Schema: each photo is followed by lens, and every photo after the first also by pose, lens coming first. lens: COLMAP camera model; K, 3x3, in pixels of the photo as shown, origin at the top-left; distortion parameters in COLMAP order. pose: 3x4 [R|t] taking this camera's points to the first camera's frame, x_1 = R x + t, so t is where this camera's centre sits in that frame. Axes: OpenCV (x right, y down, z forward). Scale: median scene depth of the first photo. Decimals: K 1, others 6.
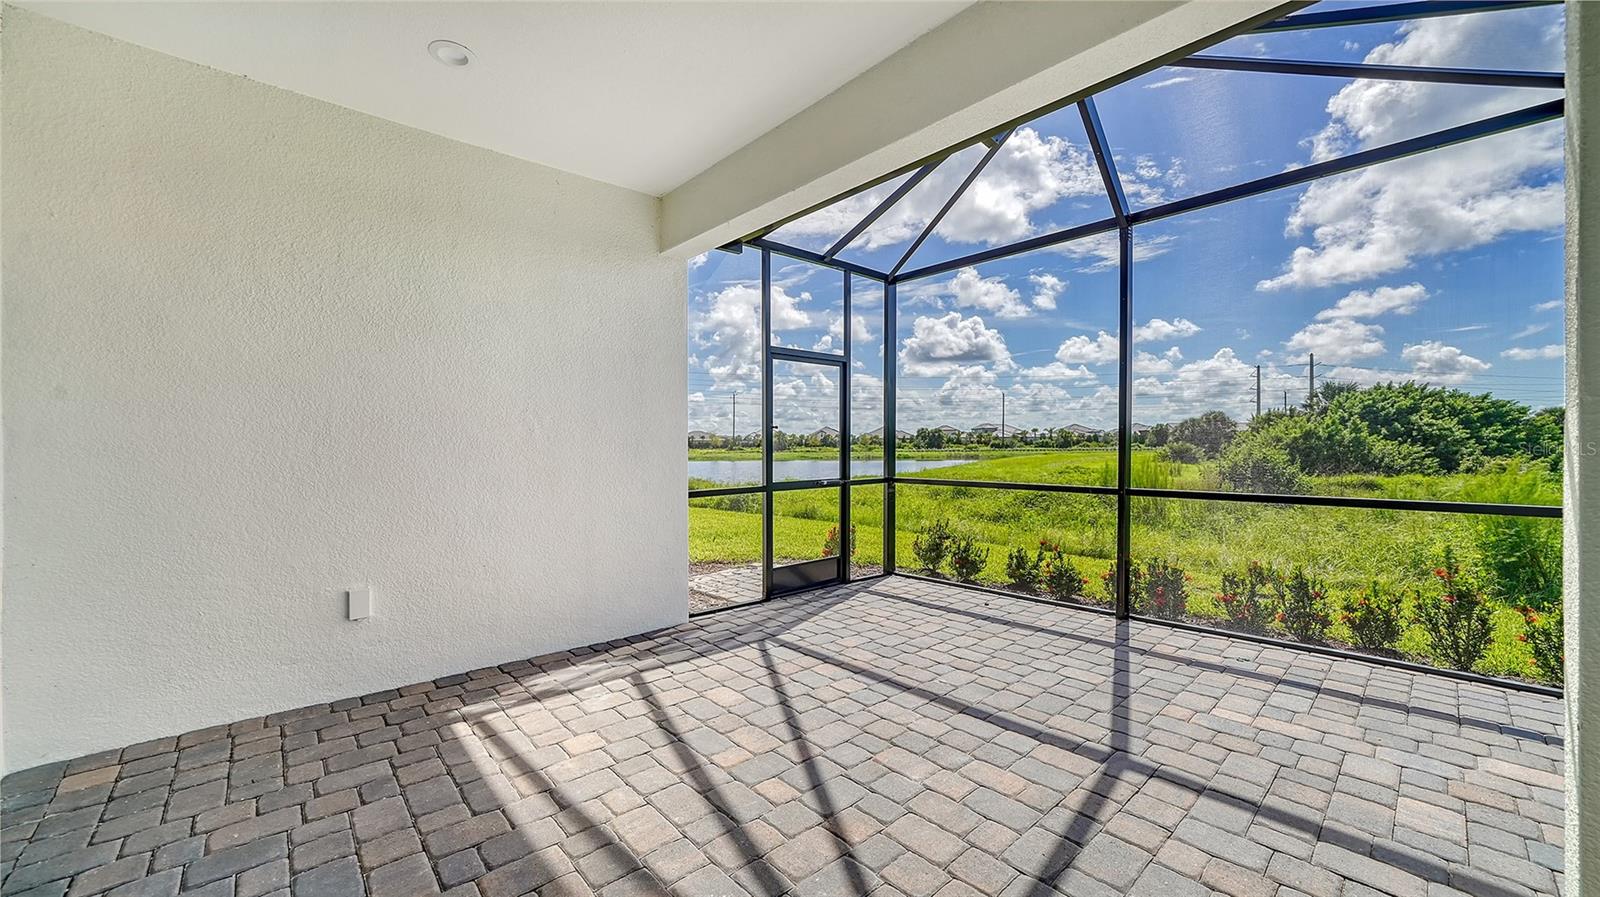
lens RADIAL K [[592.6, 0, 807.1], [0, 592.6, 462.4], [0, 0, 1]] dist [-0.006853, -0.000222]
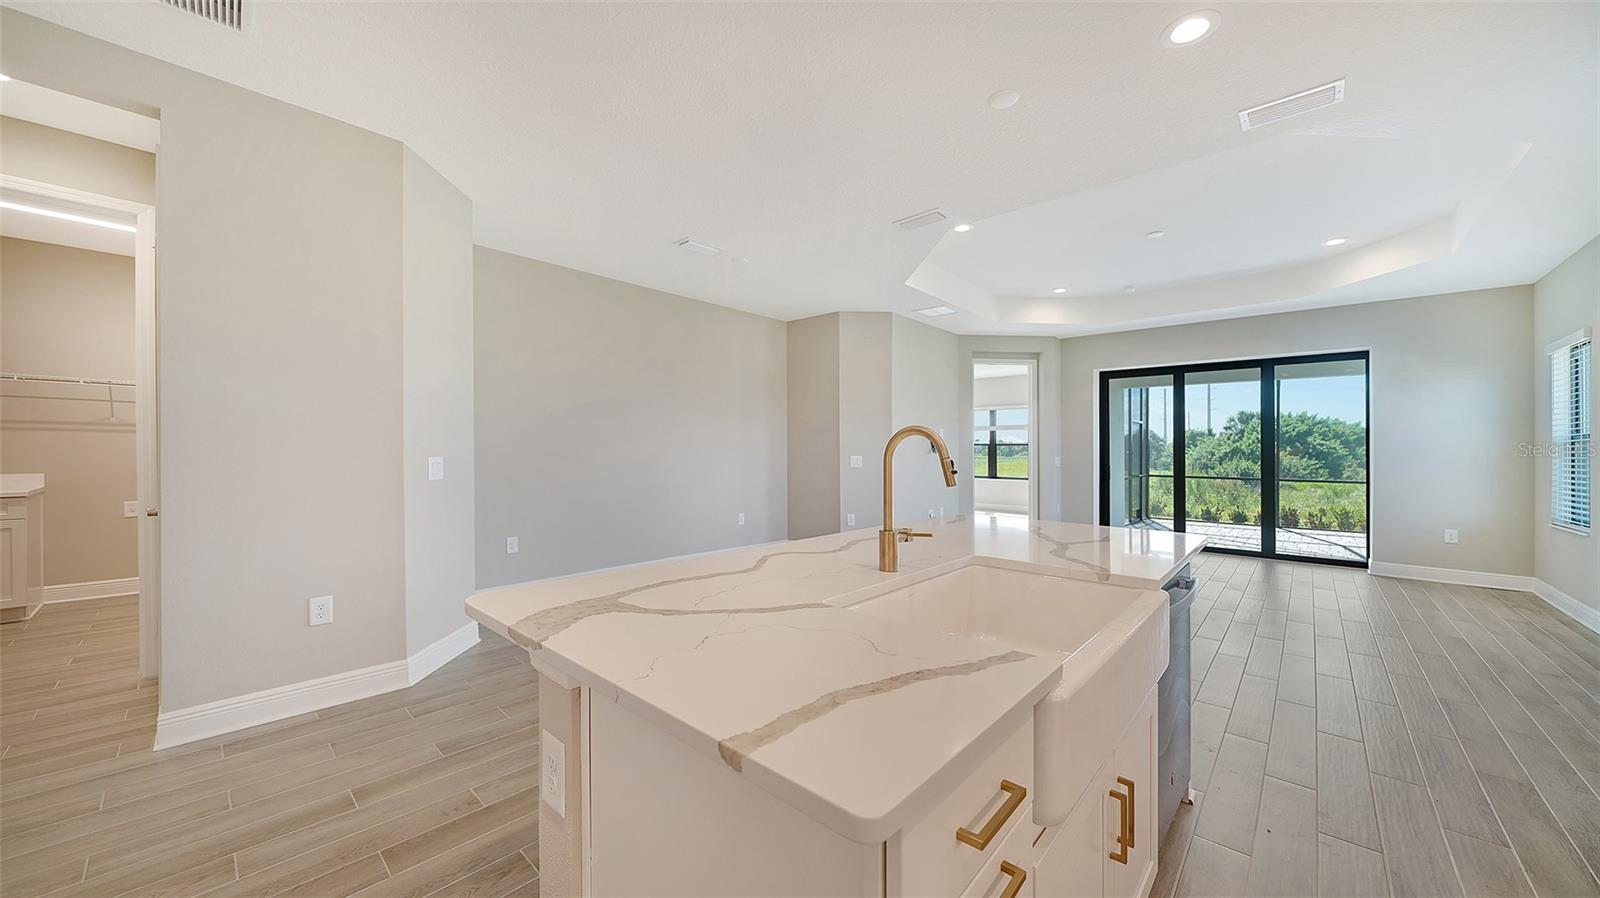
lens RADIAL K [[558.7, 0, 786.3], [0, 558.7, 442.1], [0, 0, 1]] dist [-0.020562, 0.000002]
pose [[0.998317, 0.015309, 0.055942, -2.112942], [-0.012523, 0.998680, -0.049817, 0.076415], [-0.056631, 0.049032, 0.997190, -1.669345]]
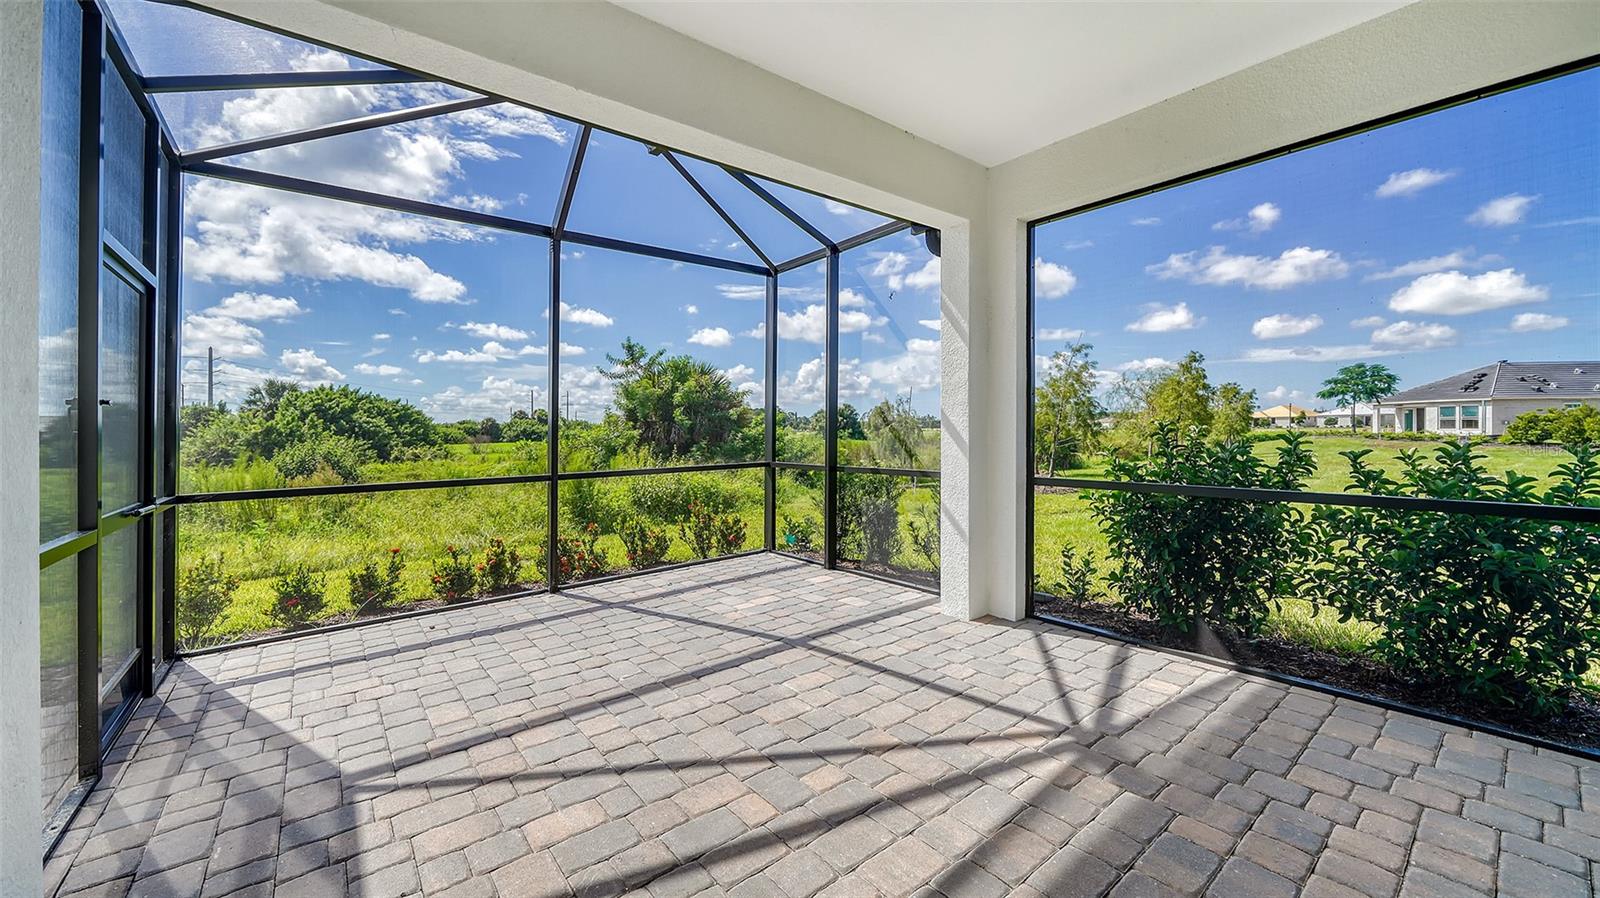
lens RADIAL K [[592.6, 0, 748.9], [0, 592.6, 434.5], [0, 0, 1]] dist [-0.006853, -0.000222]
pose [[0.118760, -0.003632, 0.992916, -0.576118], [0.044432, 0.999011, -0.001660, -0.014553], [-0.991928, 0.044314, 0.118804, 0.538194]]
